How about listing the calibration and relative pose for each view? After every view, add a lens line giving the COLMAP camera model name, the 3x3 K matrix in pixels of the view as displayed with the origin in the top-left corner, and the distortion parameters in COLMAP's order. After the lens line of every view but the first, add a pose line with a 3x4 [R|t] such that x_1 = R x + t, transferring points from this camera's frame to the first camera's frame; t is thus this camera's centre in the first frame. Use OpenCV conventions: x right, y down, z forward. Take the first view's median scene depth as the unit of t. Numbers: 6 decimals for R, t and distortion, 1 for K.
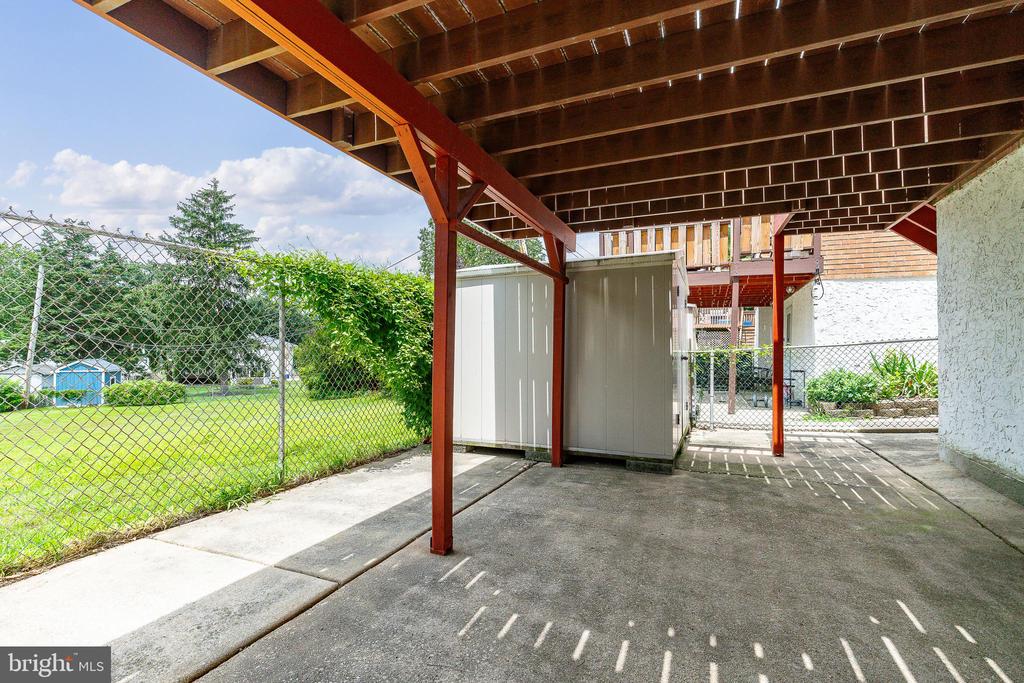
lens RADIAL K [[463.2, 0, 513.2], [0, 463.2, 344.0], [0, 0, 1]] dist [0.001283, 0.000317]
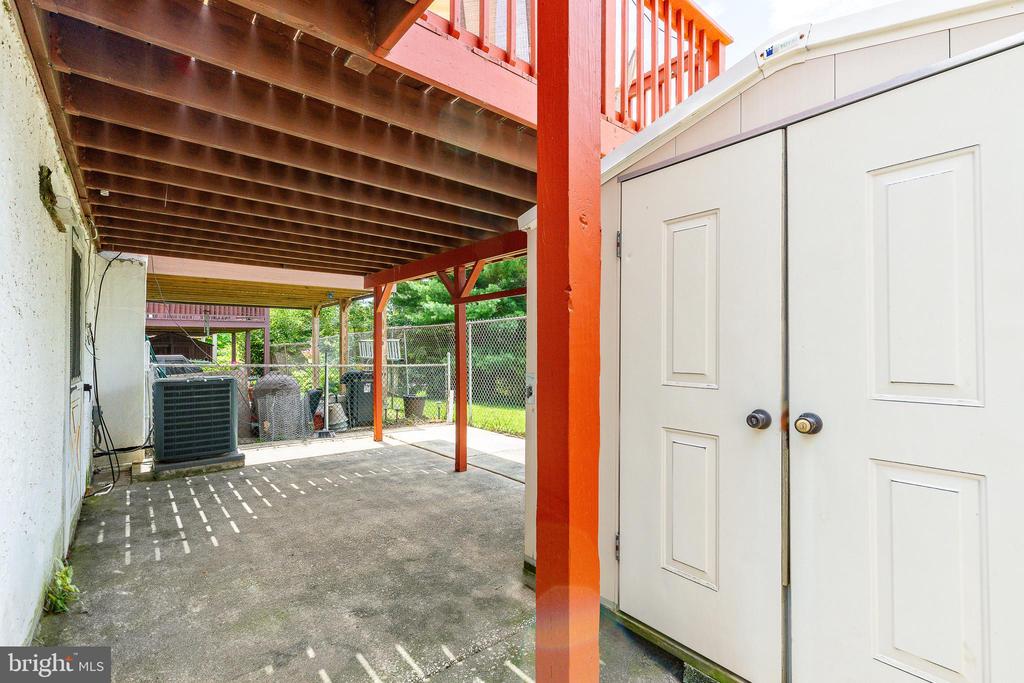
lens RADIAL K [[463.2, 0, 512.3], [0, 463.2, 345.7], [0, 0, 1]] dist [0.001283, 0.000317]
pose [[-0.461276, -0.012628, -0.887167, 1.336204], [0.014100, 0.999668, -0.021561, -0.028145], [0.887145, -0.022455, -0.460945, 1.902430]]
